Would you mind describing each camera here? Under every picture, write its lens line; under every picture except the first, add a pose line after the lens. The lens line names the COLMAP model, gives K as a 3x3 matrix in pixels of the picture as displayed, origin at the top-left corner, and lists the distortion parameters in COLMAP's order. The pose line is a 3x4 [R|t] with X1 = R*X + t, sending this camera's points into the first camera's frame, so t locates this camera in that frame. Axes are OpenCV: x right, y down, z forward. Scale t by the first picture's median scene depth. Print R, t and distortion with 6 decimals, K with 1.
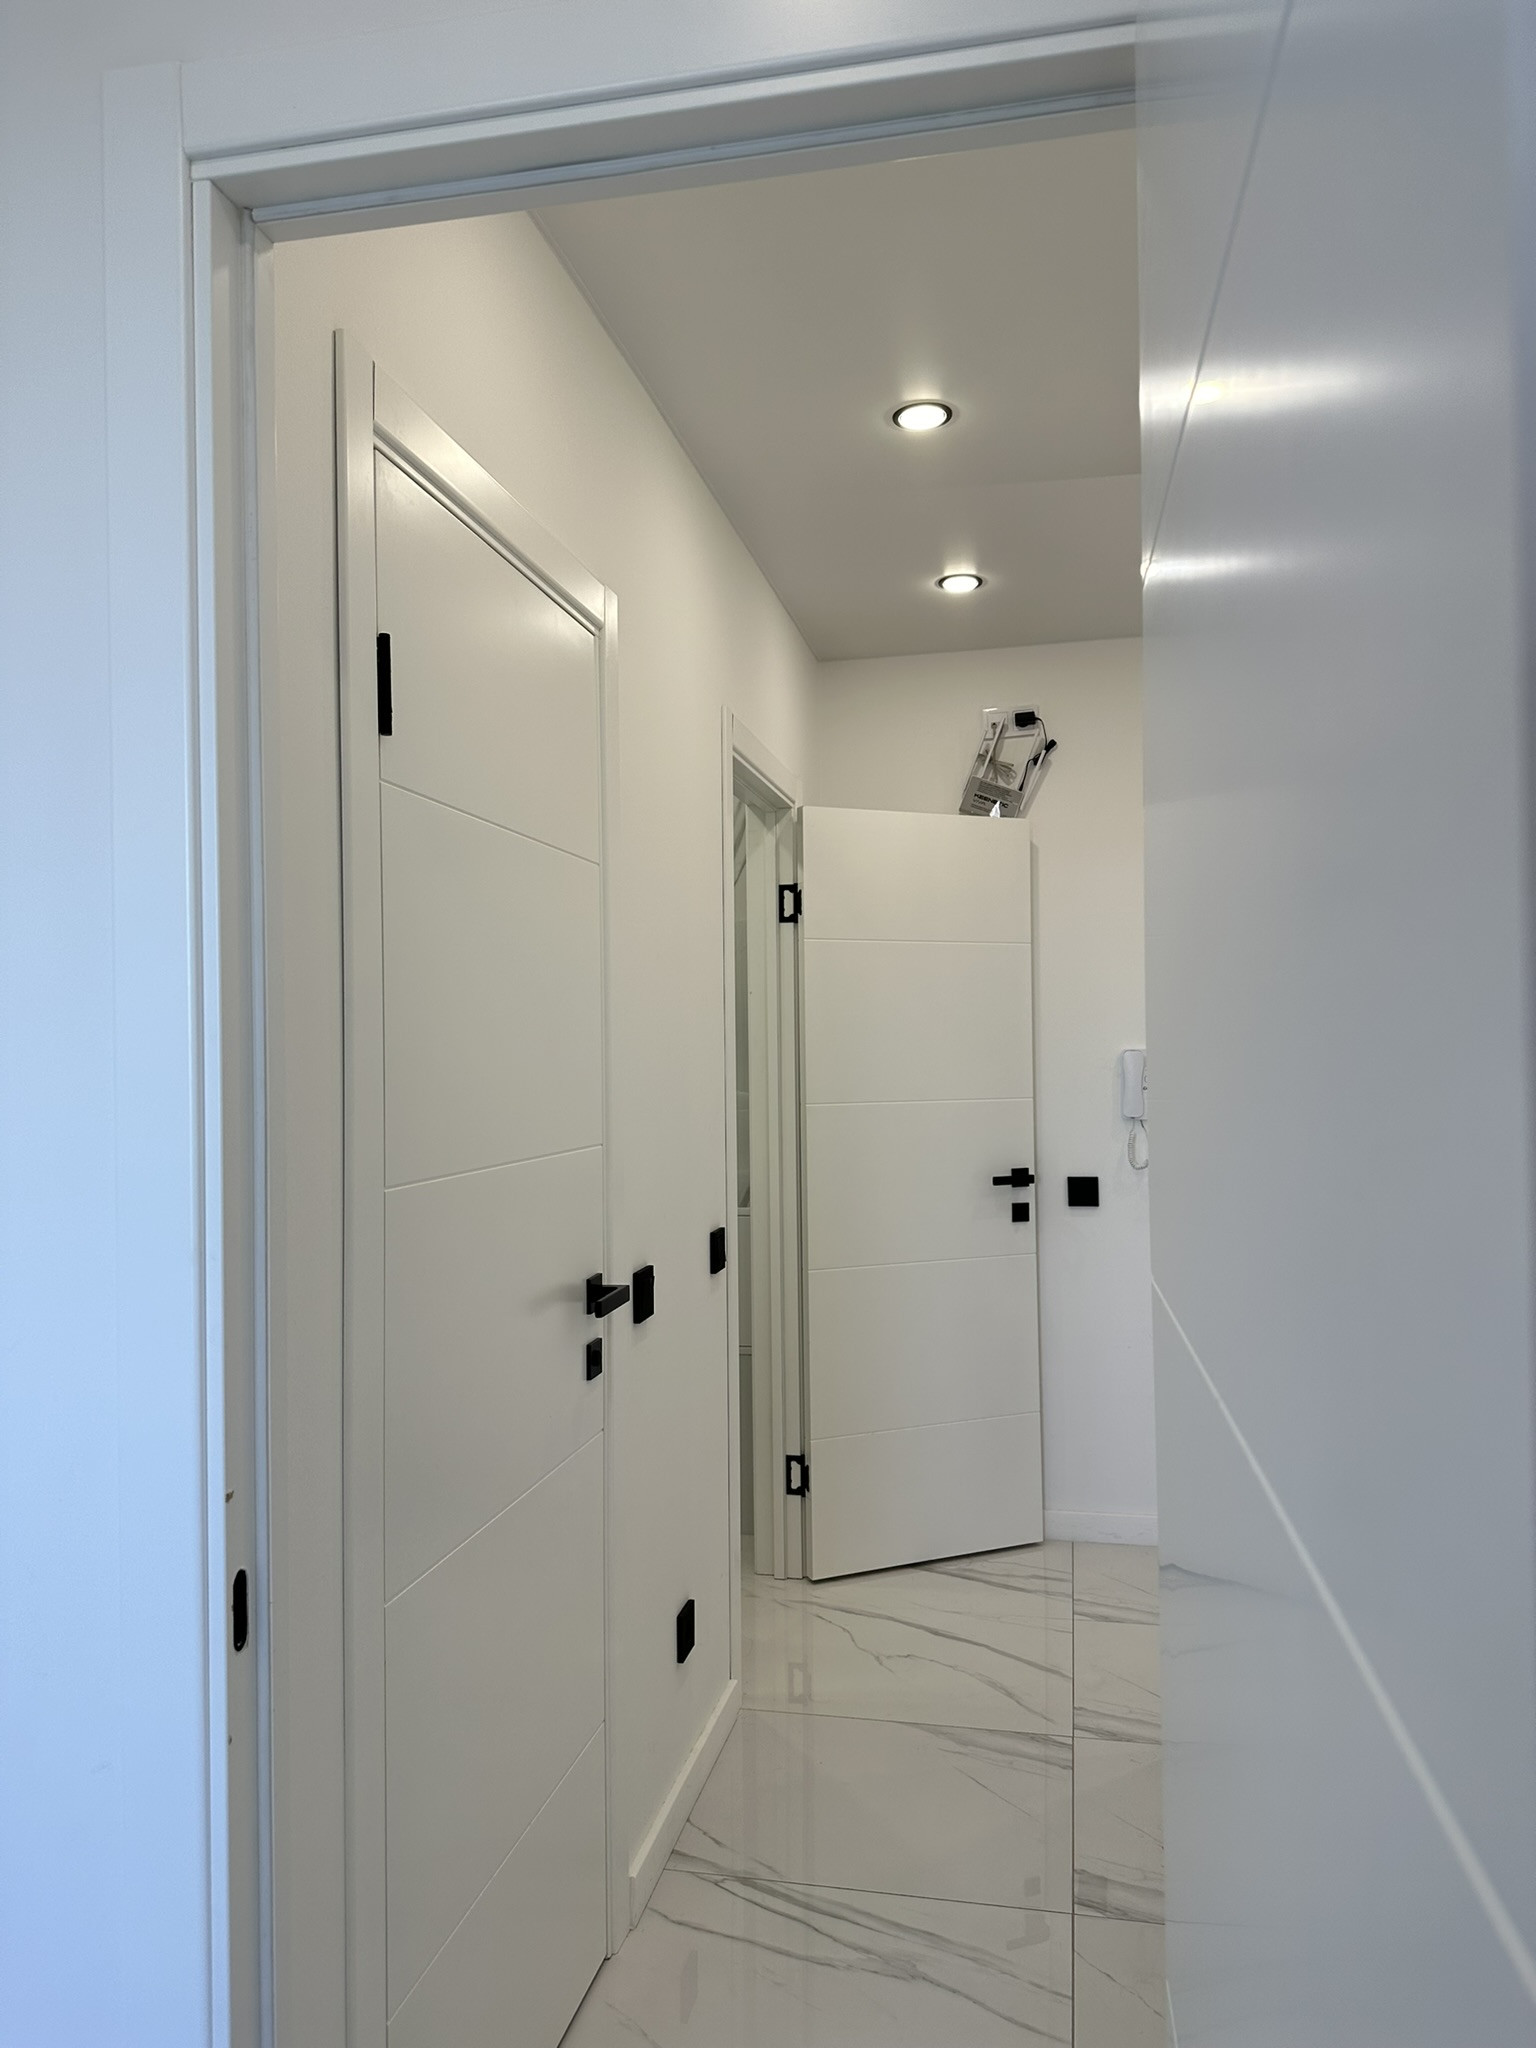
lens RADIAL K [[1430.4, 0, 766.1], [0, 1430.4, 1031.5], [0, 0, 1]] dist [0.061767, -0.073125]
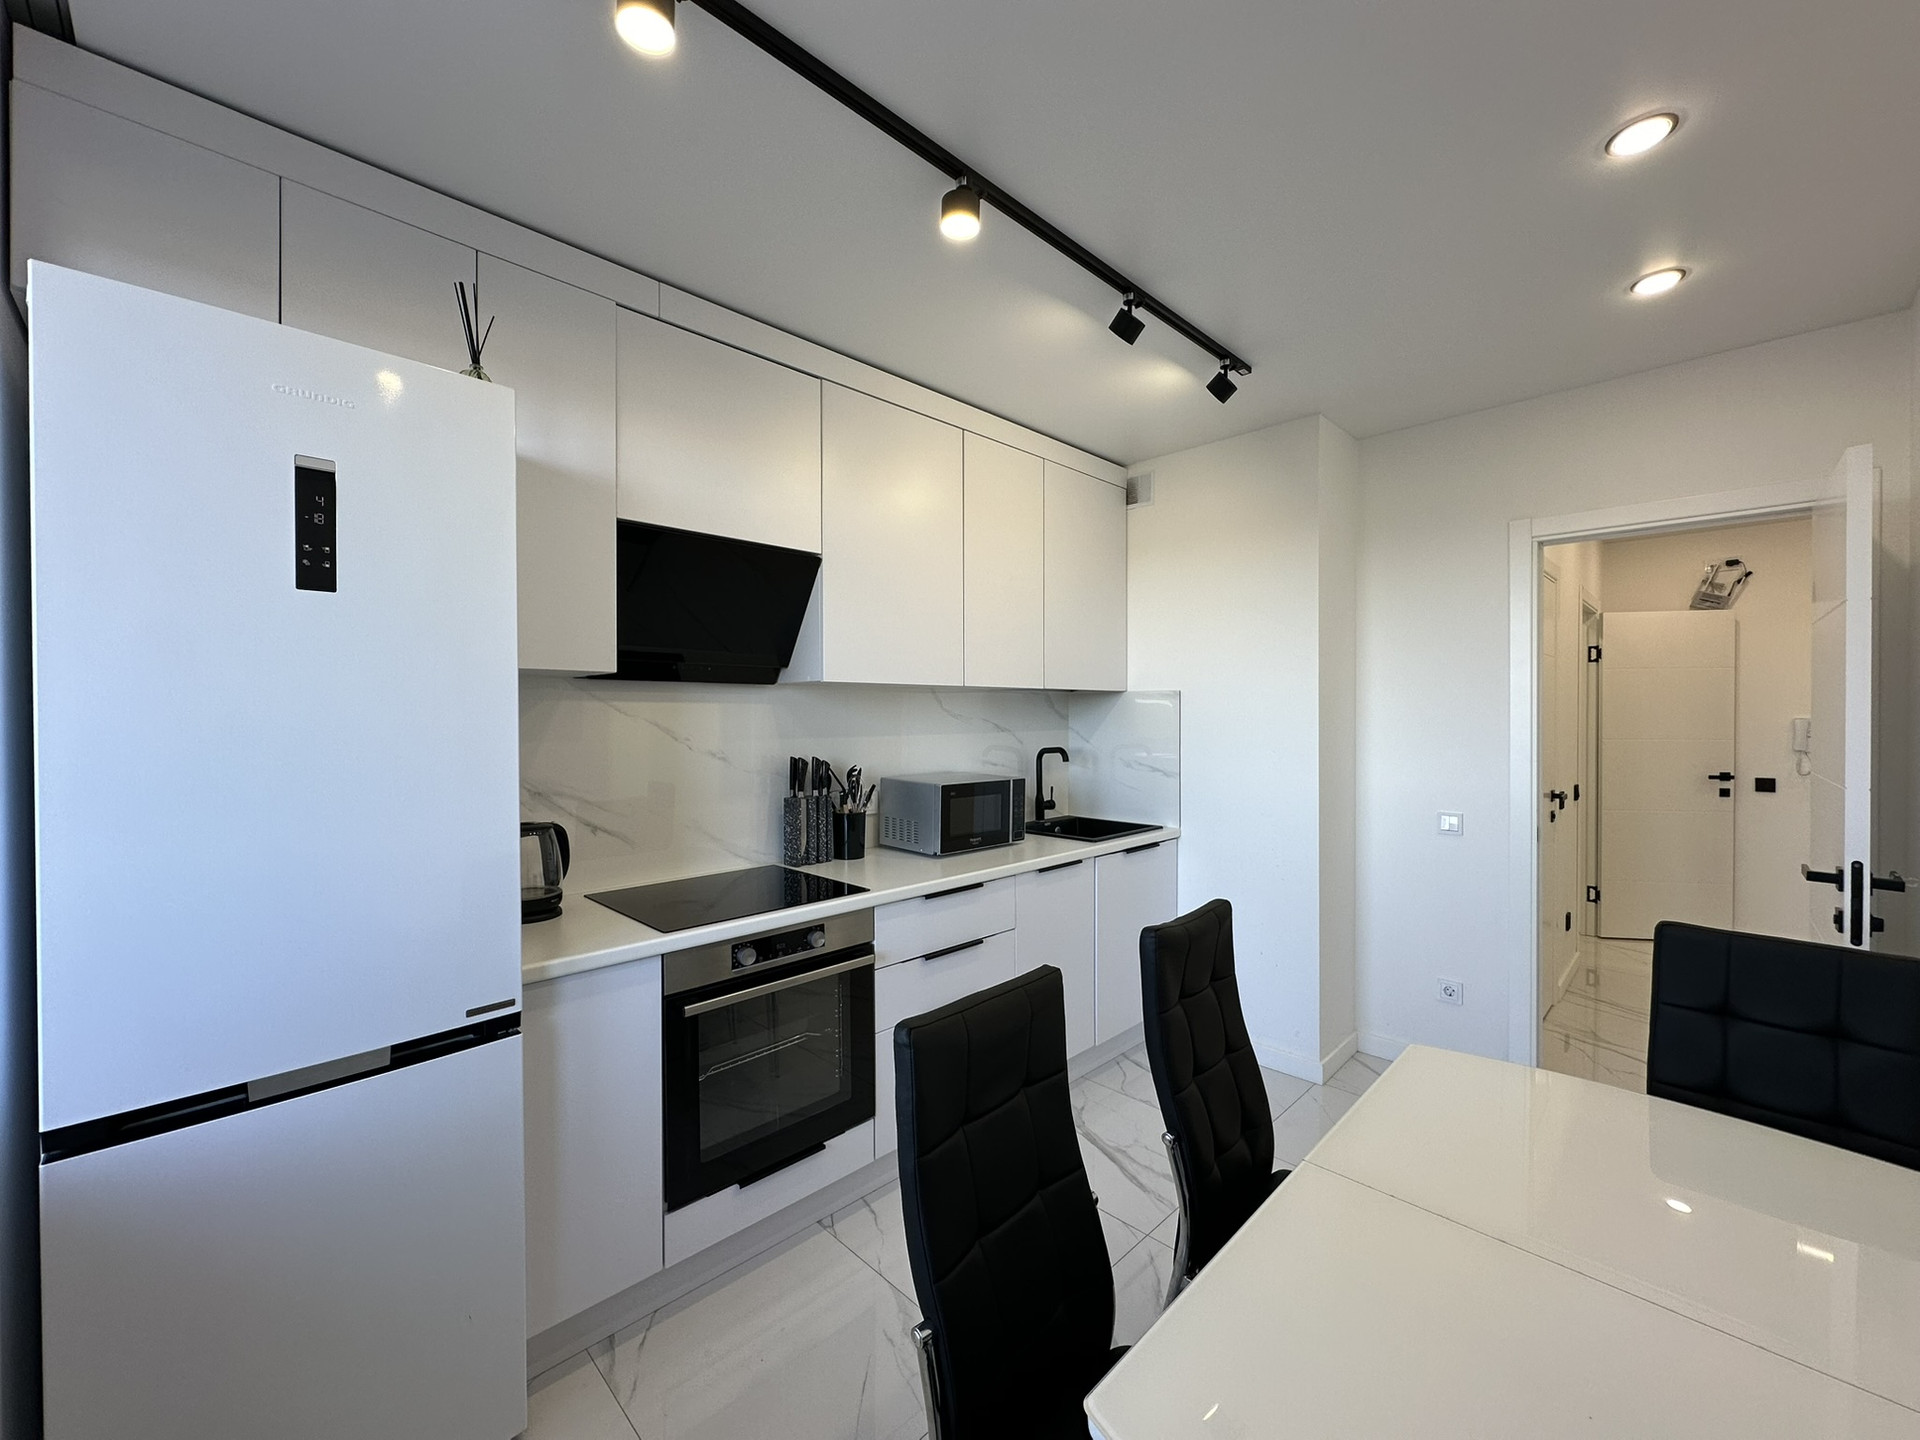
lens RADIAL K [[762.9, 0, 957.2], [0, 762.9, 717.1], [0, 0, 1]] dist [-0.002780, 0.000286]
pose [[0.834104, 0.015828, -0.551381, -0.158317], [-0.002806, 0.999697, 0.024452, -0.012937], [0.551601, -0.018849, 0.833895, -0.599271]]
